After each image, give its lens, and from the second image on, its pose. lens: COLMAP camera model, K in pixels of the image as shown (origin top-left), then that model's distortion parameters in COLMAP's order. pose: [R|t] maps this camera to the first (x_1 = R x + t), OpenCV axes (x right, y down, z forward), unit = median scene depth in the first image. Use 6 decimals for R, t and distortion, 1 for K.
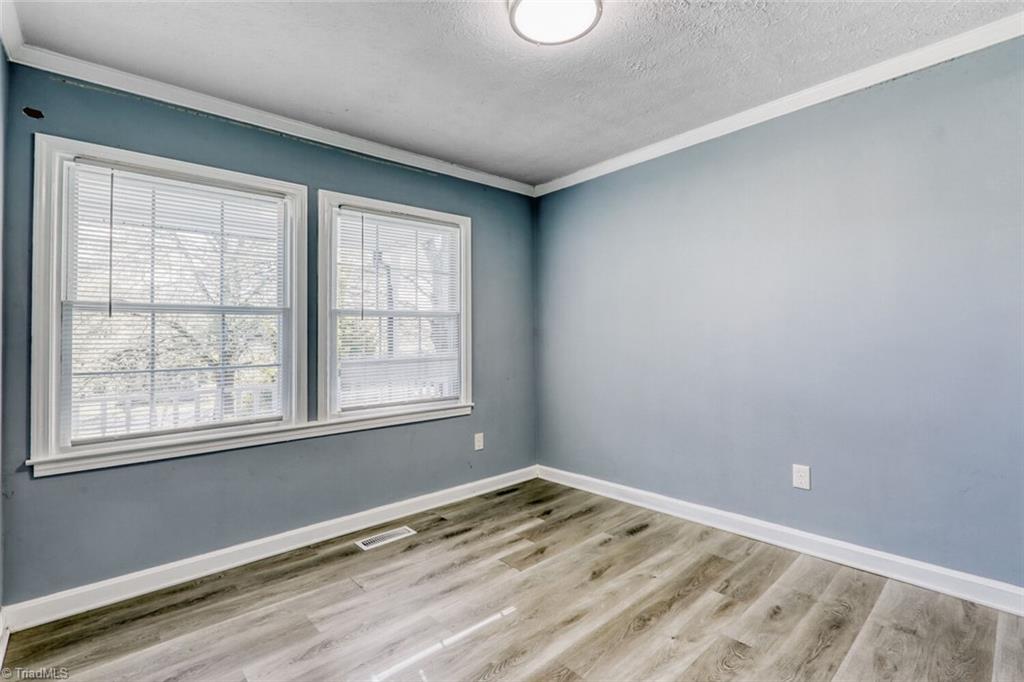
lens RADIAL K [[470.4, 0, 509.0], [0, 470.4, 334.9], [0, 0, 1]] dist [-0.012219, -0.000074]
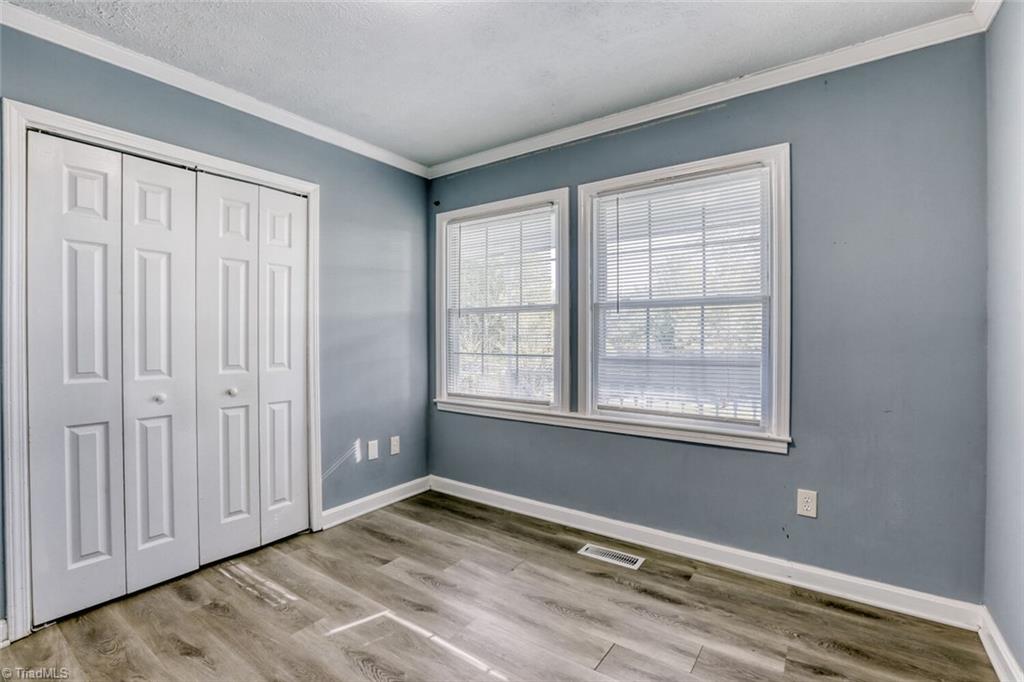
lens RADIAL K [[481.4, 0, 510.6], [0, 481.4, 338.6], [0, 0, 1]] dist [-0.059272, 0.021896]
pose [[0.195293, 0.026205, -0.980395, 0.594529], [0.006831, 0.999582, 0.028078, -0.009847], [0.980721, -0.012180, 0.195032, 0.656952]]
